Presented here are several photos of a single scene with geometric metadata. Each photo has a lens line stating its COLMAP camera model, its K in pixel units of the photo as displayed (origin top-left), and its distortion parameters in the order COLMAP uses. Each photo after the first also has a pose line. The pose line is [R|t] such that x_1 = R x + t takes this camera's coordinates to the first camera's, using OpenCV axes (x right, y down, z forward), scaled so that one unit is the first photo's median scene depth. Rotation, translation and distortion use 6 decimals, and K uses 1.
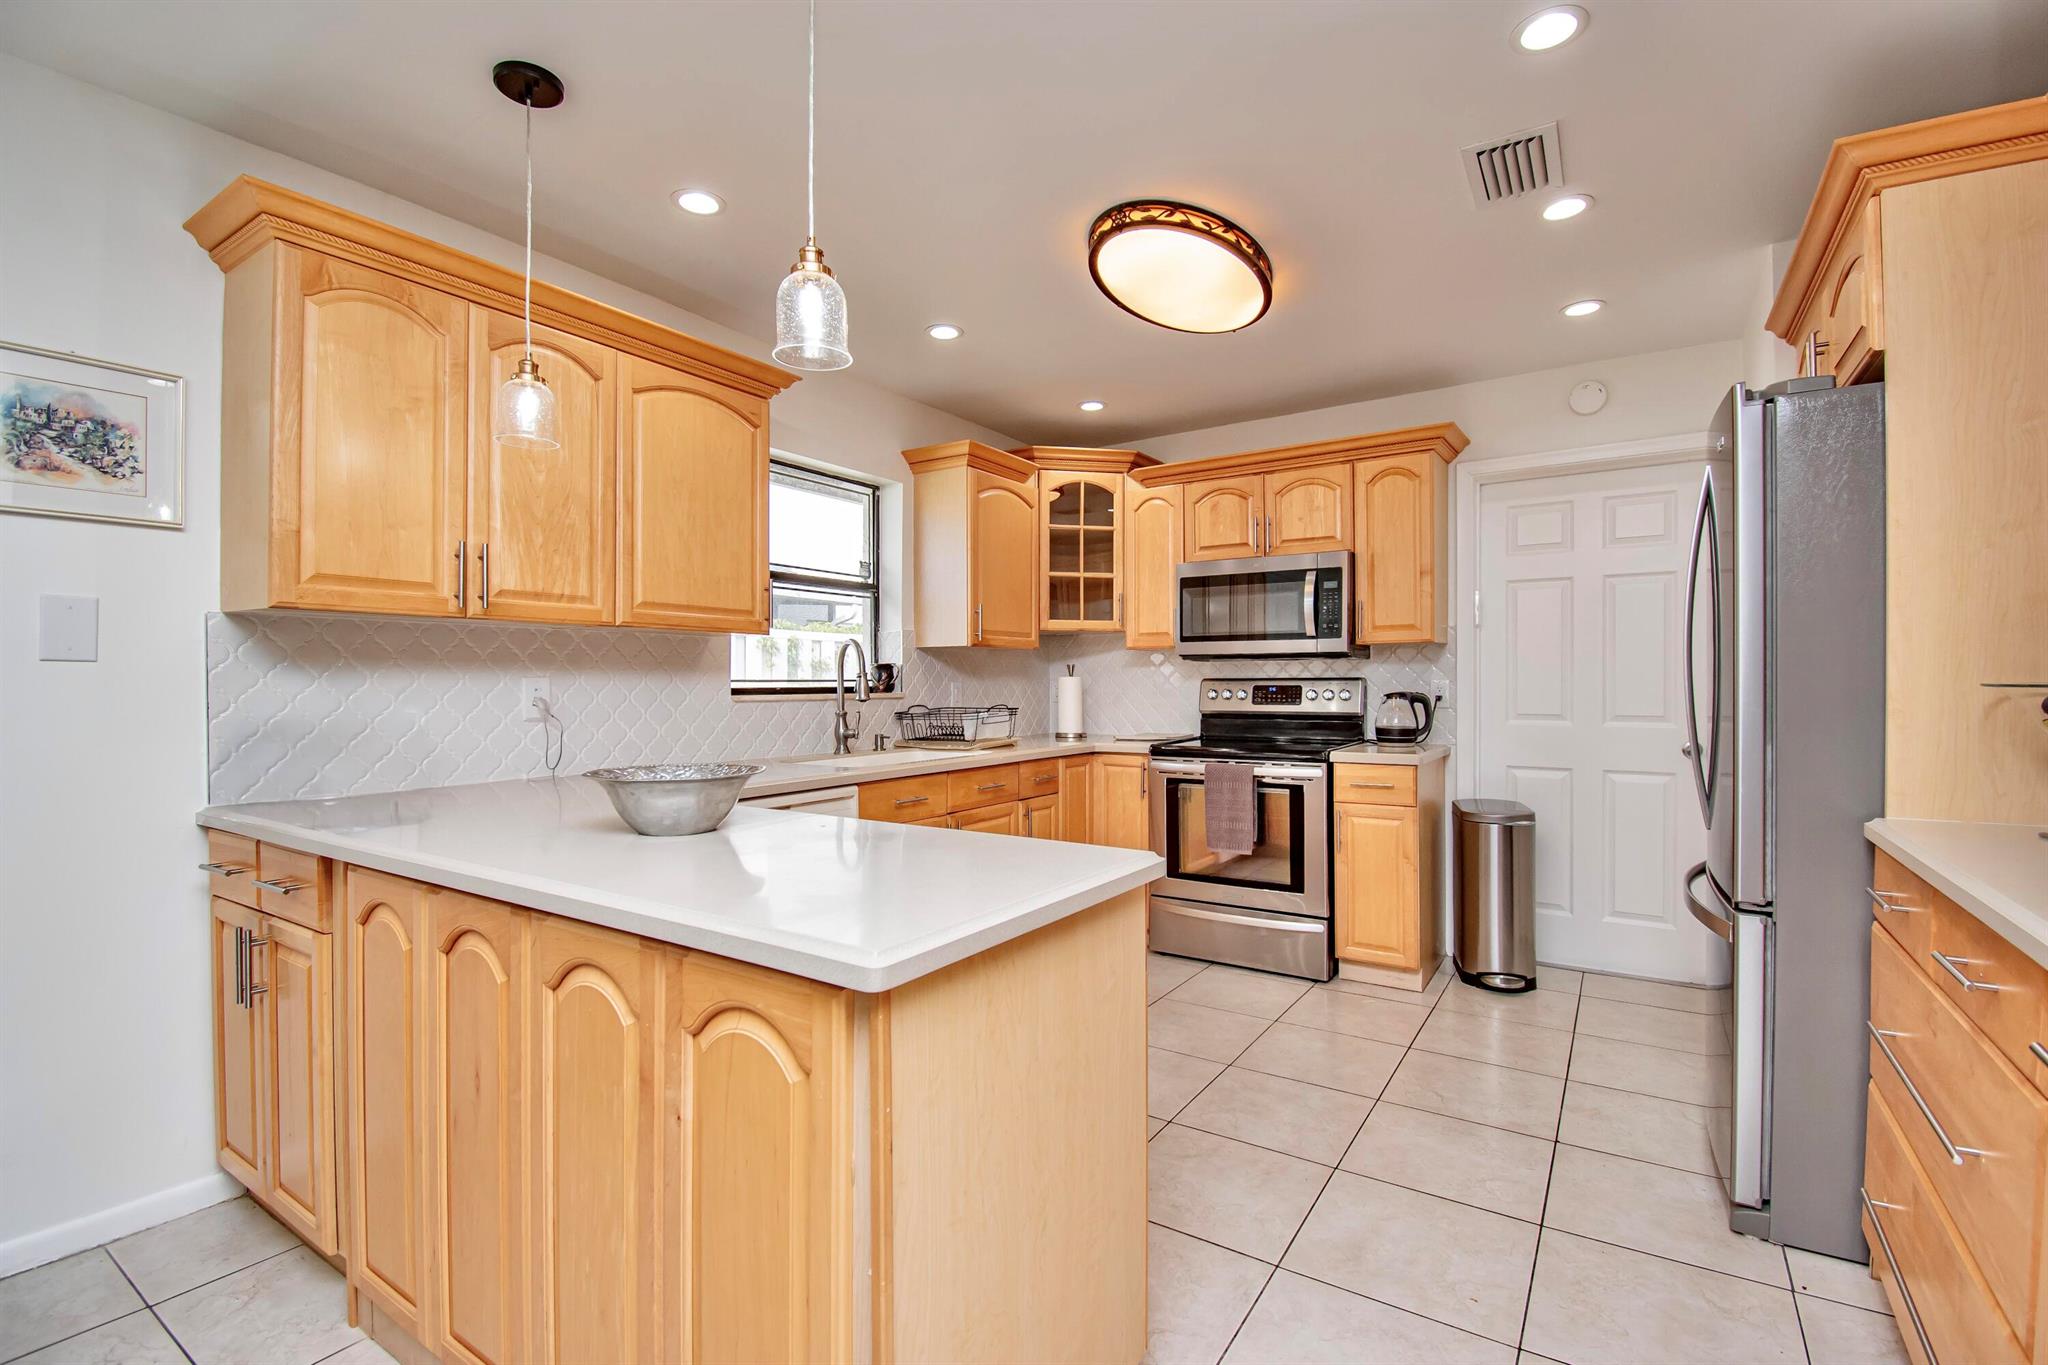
lens RADIAL K [[923.4, 0, 1039.6], [0, 923.4, 682.2], [0, 0, 1]] dist [0.011749, -0.020692]
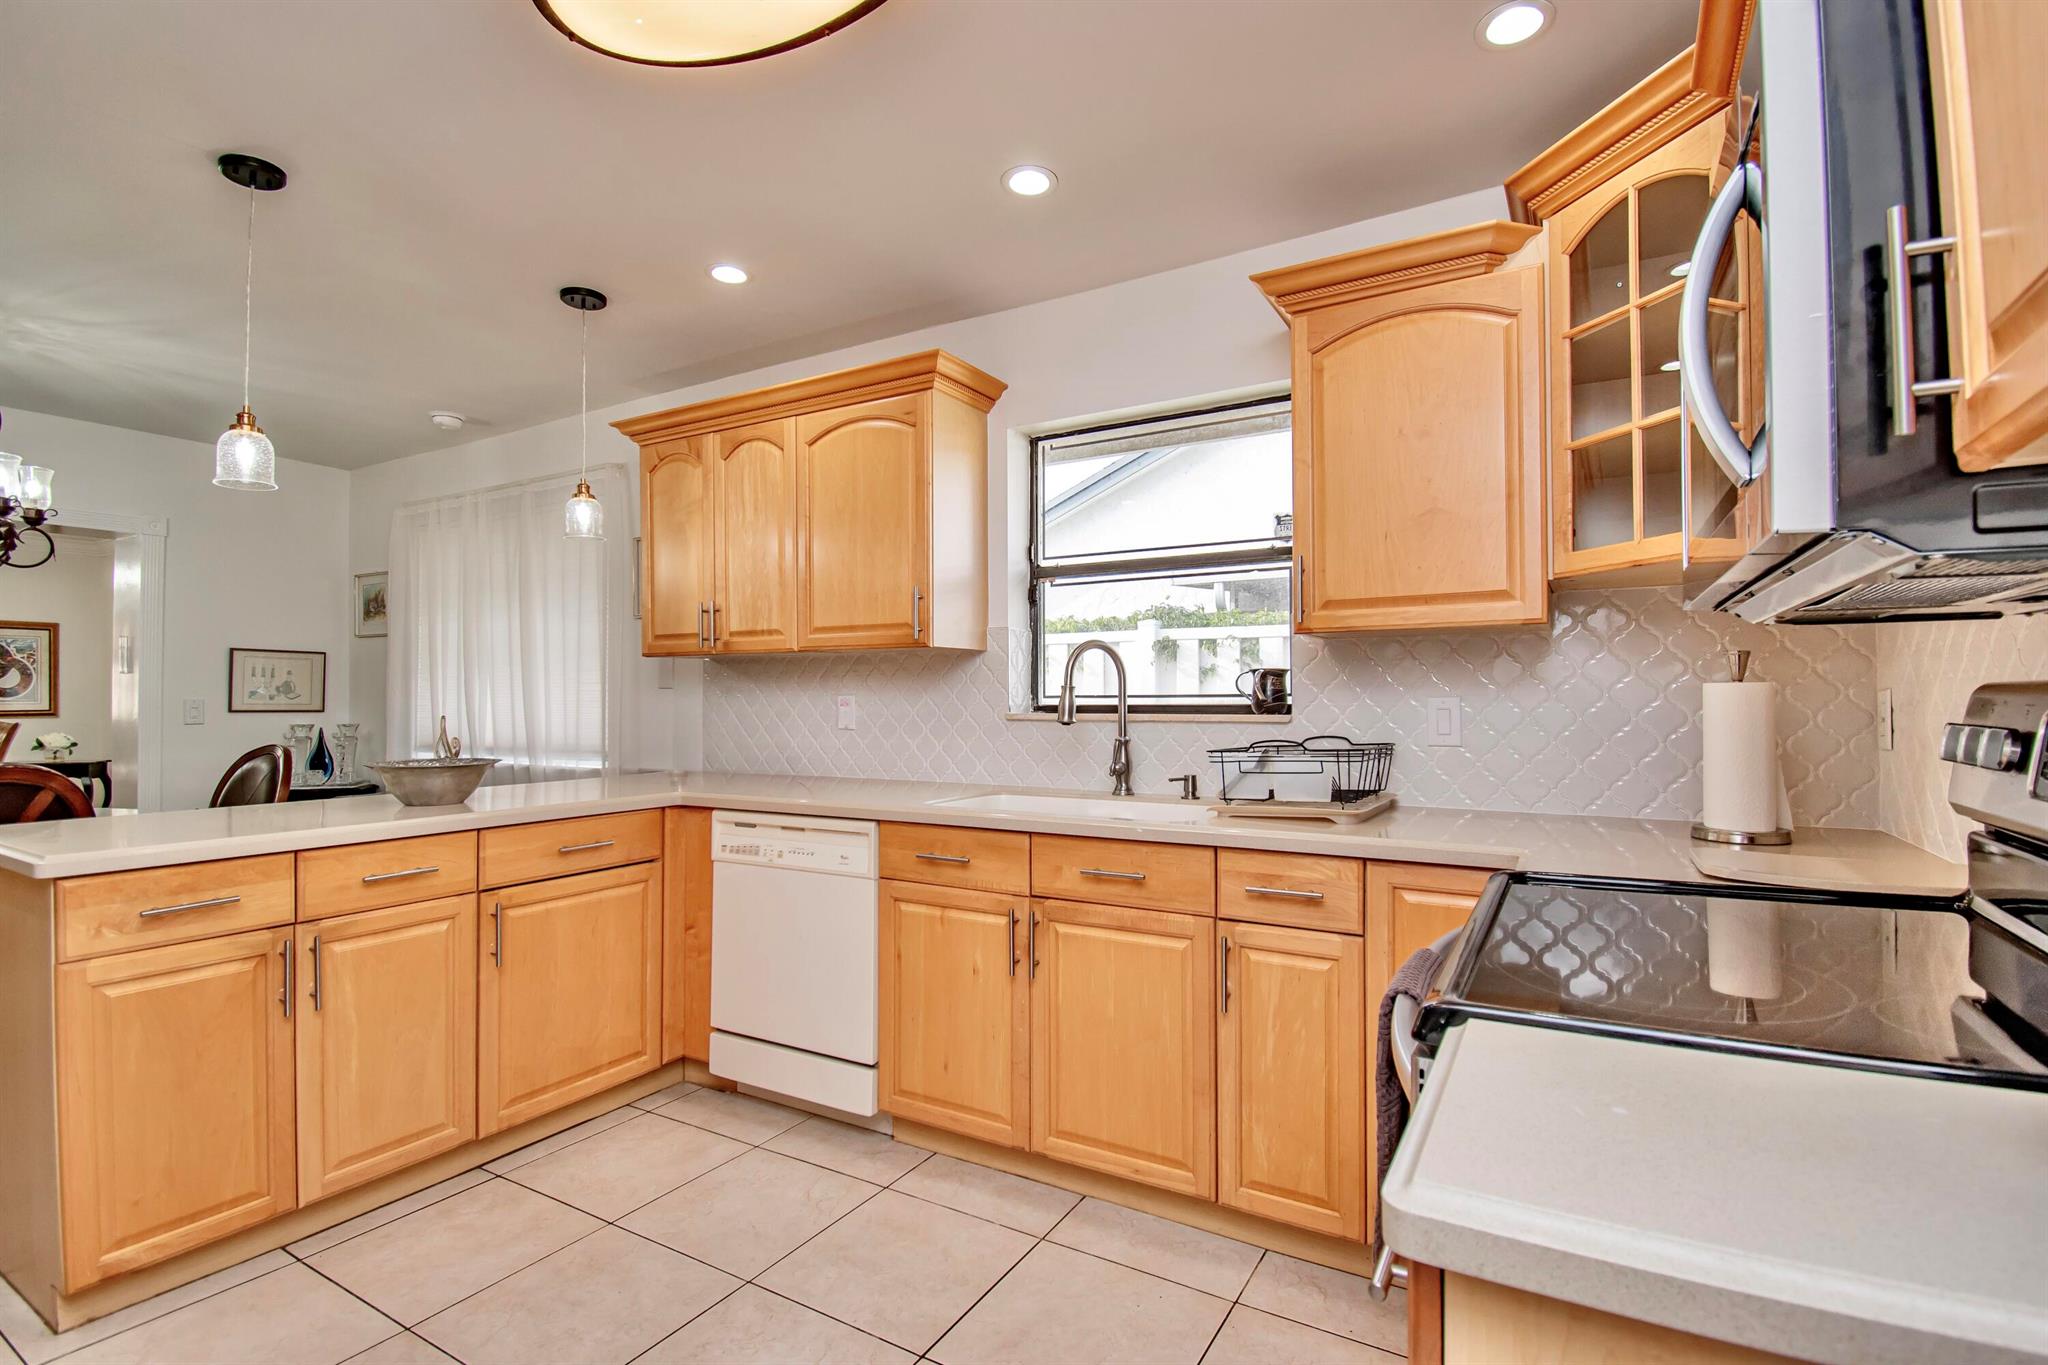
lens RADIAL K [[949.4, 0, 1035.0], [0, 949.4, 690.3], [0, 0, 1]] dist [0.014760, -0.025278]
pose [[0.038729, -0.006765, -0.999227, 0.776537], [0.002848, 0.999974, -0.006659, -0.002206], [0.999246, -0.002588, 0.038748, 1.292515]]
